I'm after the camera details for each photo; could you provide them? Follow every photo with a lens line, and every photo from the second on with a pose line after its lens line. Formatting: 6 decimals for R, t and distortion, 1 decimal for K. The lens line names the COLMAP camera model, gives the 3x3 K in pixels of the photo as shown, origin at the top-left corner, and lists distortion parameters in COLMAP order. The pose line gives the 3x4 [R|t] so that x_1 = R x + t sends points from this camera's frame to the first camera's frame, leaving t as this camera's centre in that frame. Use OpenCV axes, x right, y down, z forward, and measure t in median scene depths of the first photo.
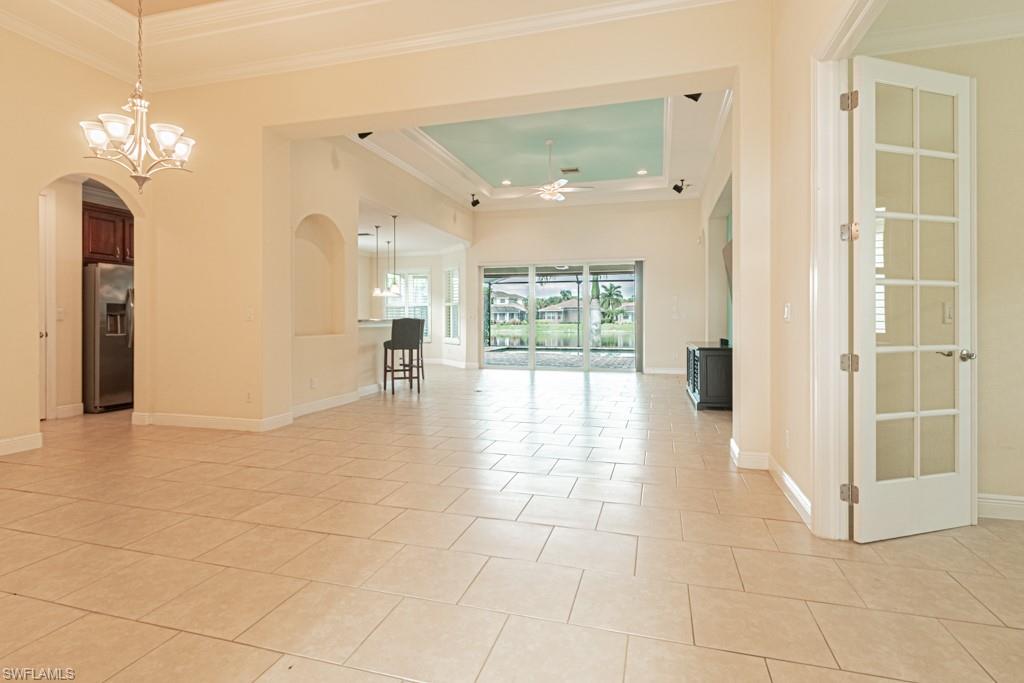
lens RADIAL K [[526.7, 0, 505.8], [0, 526.7, 319.7], [0, 0, 1]] dist [-0.001725, -0.000509]
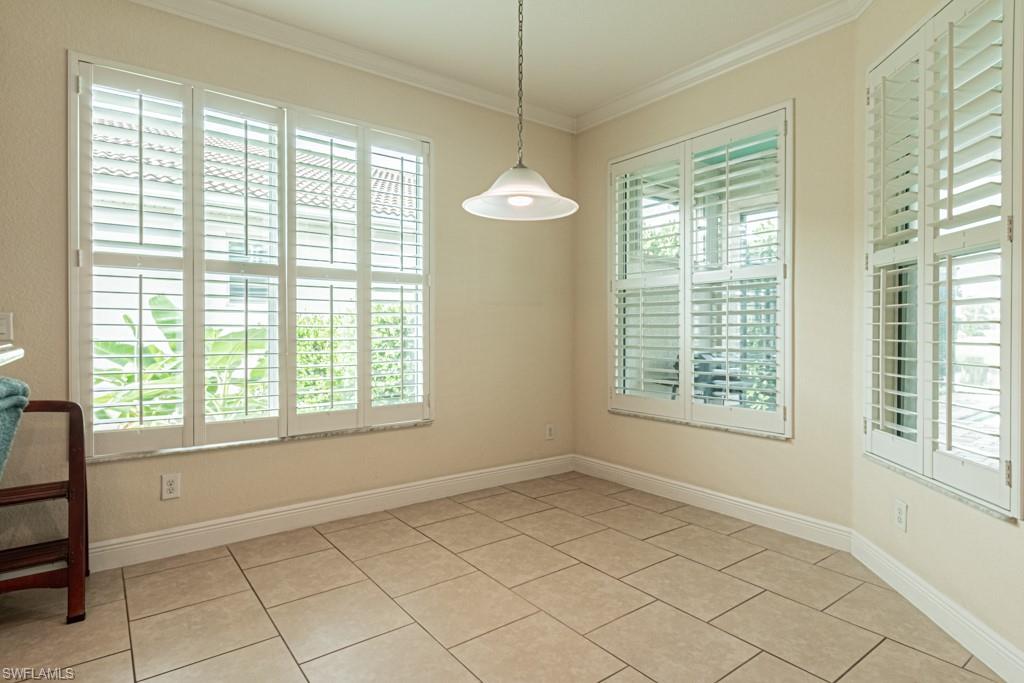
lens RADIAL K [[544.2, 0, 513.3], [0, 544.2, 338.5], [0, 0, 1]] dist [0.001930, 0.000191]
pose [[0.805094, 0.008143, -0.593091, -0.164919], [0.000925, 0.999887, 0.014984, -0.006091], [0.593147, -0.012612, 0.804996, 1.227553]]
